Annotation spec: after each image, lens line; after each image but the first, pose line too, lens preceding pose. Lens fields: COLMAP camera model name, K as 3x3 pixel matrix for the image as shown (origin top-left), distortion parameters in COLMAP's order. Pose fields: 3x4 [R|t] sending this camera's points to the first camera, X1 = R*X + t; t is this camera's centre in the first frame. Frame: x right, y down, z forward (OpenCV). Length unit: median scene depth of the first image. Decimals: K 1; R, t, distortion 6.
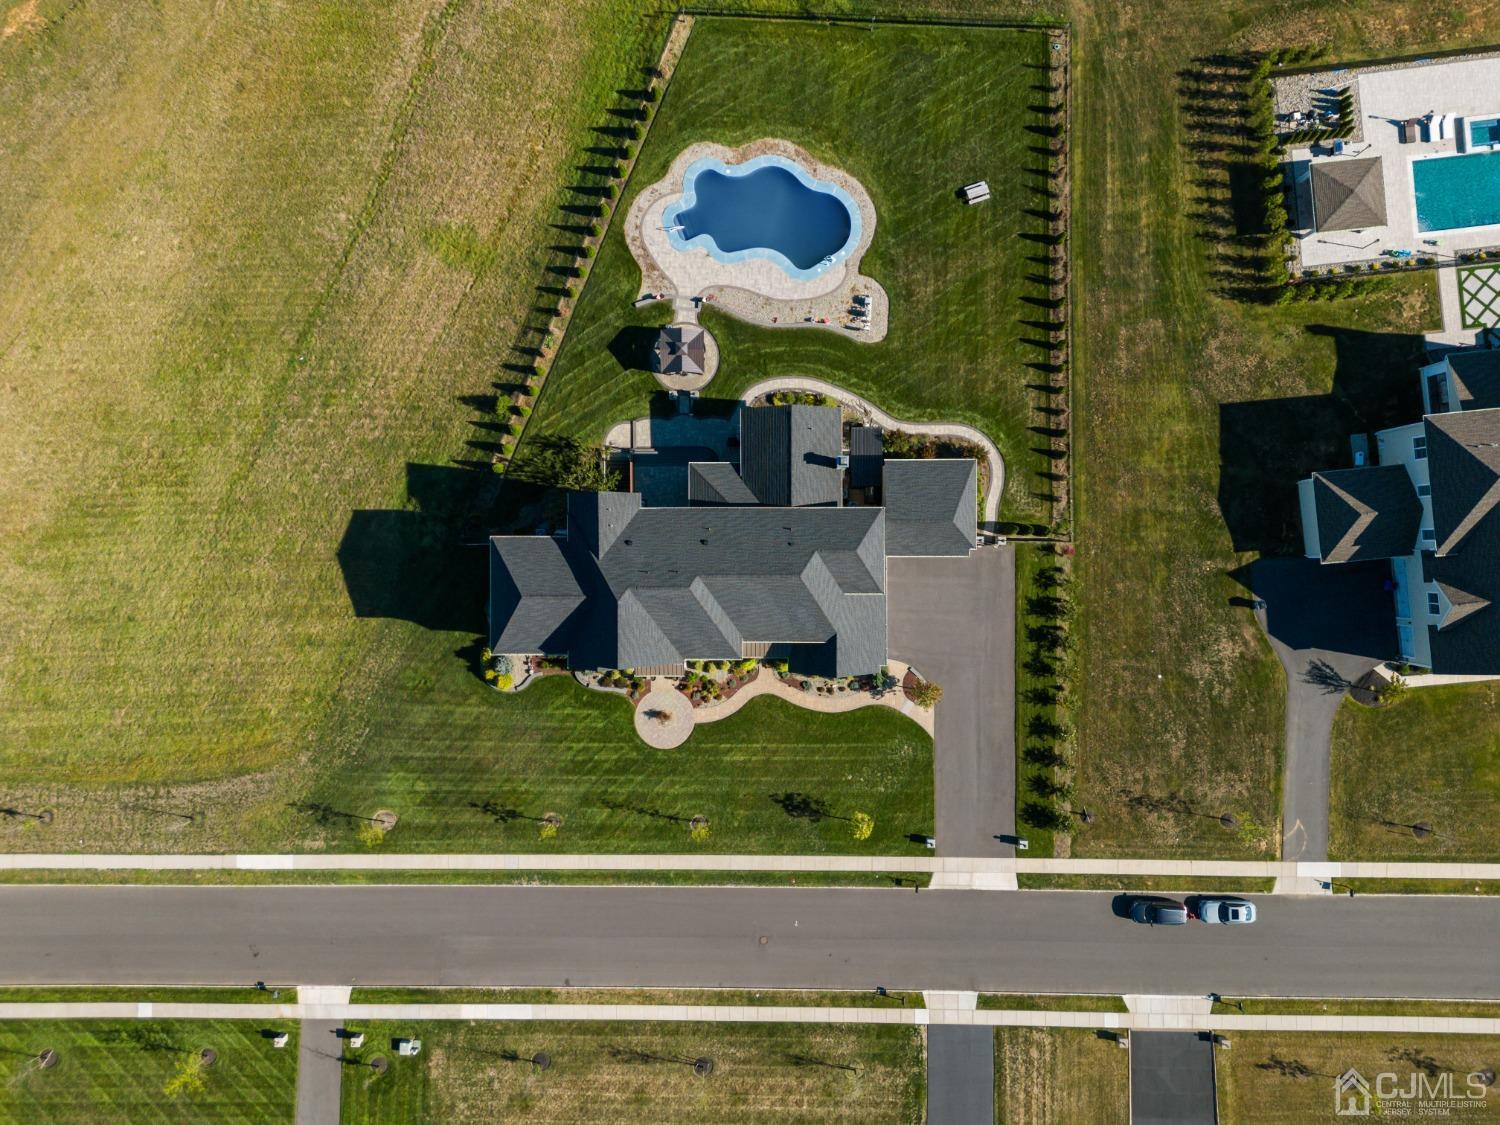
lens RADIAL K [[1047.4, 0, 734.6], [0, 1047.4, 571.2], [0, 0, 1]] dist [0.093554, -0.105147]
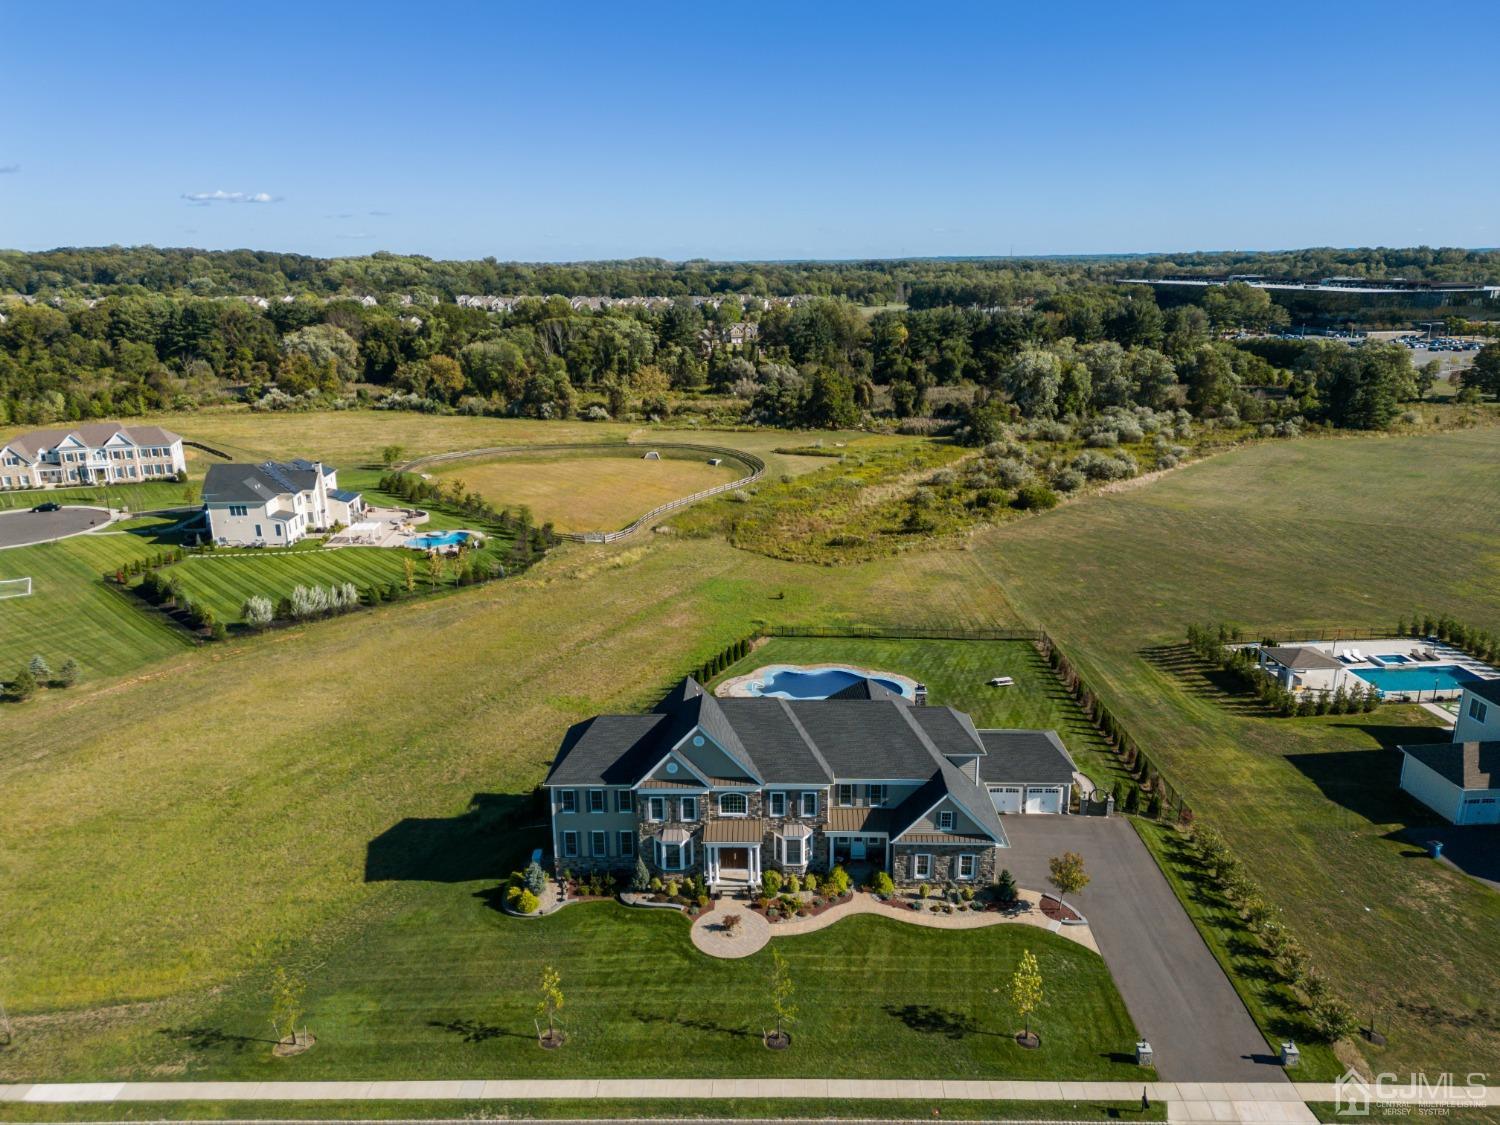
lens RADIAL K [[1047.4, 0, 734.6], [0, 1047.4, 571.2], [0, 0, 1]] dist [0.093554, -0.105147]
pose [[0.998972, 0.032268, -0.031829, -0.048327], [-0.039506, 0.275686, -0.960436, 0.793702], [-0.022217, 0.960706, 0.276678, 0.543094]]
